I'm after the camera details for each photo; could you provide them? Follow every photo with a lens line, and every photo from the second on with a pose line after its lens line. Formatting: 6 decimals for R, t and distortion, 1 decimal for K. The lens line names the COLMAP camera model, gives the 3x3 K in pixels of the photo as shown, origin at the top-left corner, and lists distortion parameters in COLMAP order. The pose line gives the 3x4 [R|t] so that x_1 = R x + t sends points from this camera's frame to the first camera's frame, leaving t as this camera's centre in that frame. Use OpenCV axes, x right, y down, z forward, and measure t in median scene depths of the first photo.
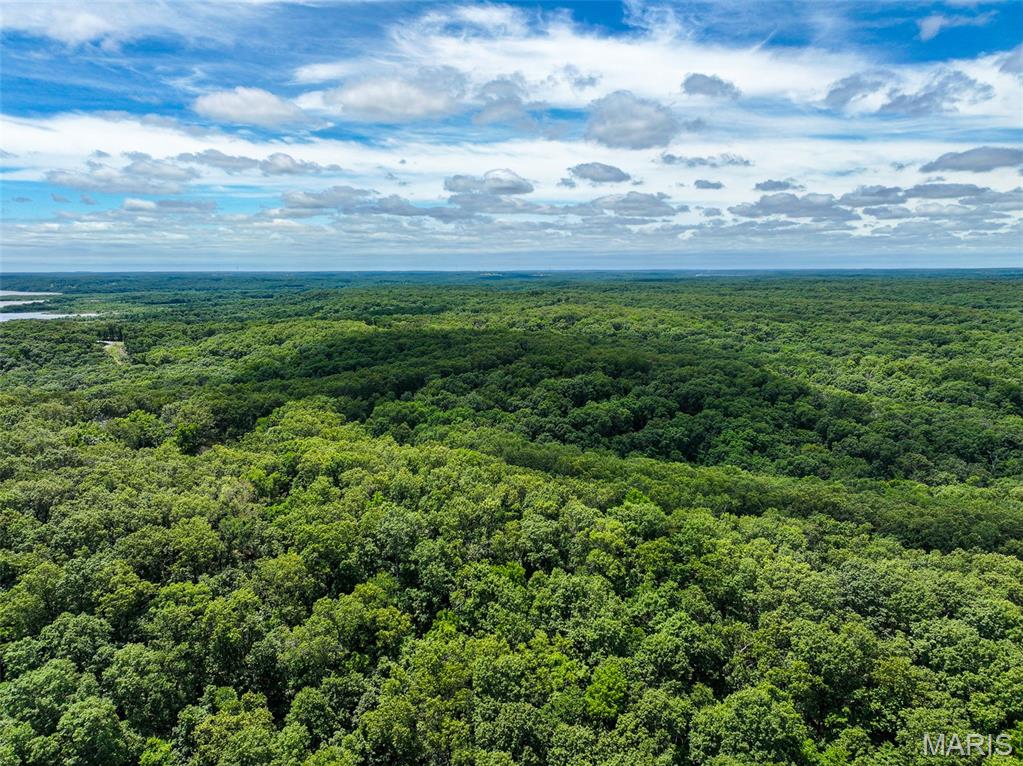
lens RADIAL K [[719.5, 0, 512.7], [0, 719.5, 385.8], [0, 0, 1]] dist [-0.000203, 0.014325]
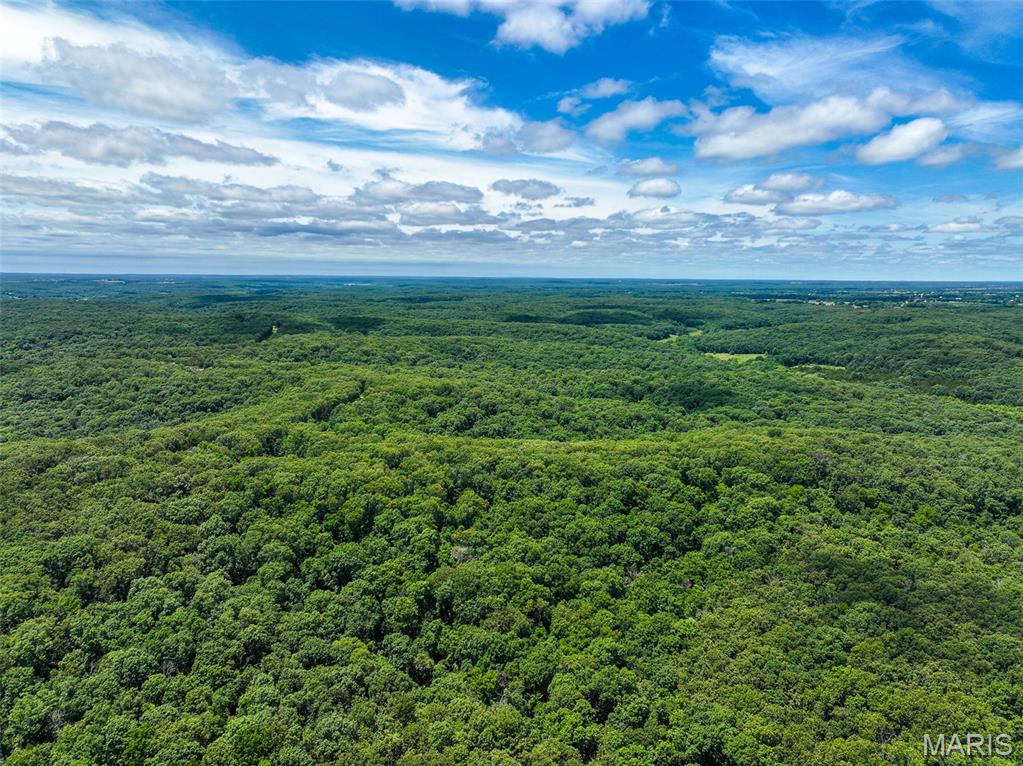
lens RADIAL K [[723.2, 0, 515.1], [0, 723.2, 383.9], [0, 0, 1]] dist [0.002692, 0.012064]
pose [[0.878290, -0.058135, 0.474581, -0.591891], [0.062730, 0.998012, 0.006161, -0.050235], [-0.473995, 0.024359, 0.880190, -0.633527]]
